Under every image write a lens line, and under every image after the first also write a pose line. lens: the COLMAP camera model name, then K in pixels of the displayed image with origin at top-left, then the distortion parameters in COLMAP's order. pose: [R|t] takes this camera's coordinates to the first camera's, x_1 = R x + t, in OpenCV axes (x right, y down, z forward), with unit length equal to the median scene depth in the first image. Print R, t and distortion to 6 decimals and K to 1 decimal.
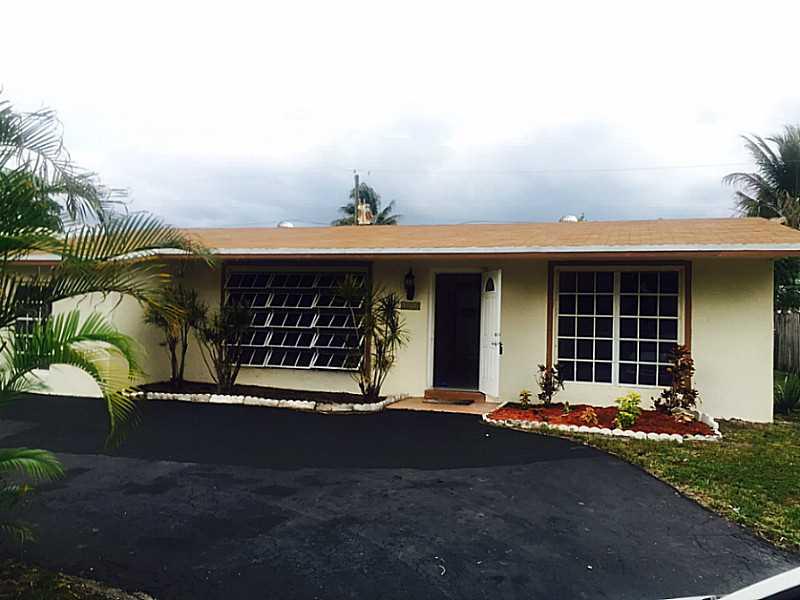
lens RADIAL K [[715.0, 0, 400.0], [0, 715.0, 300.0], [0, 0, 1]] dist [0.074047, -0.019031]
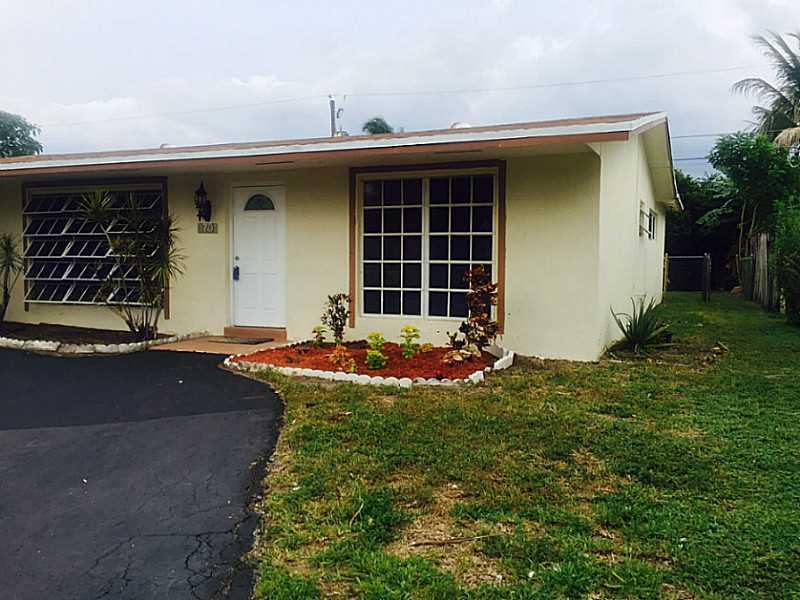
lens RADIAL K [[715.0, 0, 400.0], [0, 715.0, 300.0], [0, 0, 1]] dist [0.074047, -0.019031]
pose [[0.995339, -0.013431, -0.095497, 0.349365], [0.021140, 0.996556, 0.080180, 0.031996], [0.094091, -0.081825, 0.992195, 0.192670]]
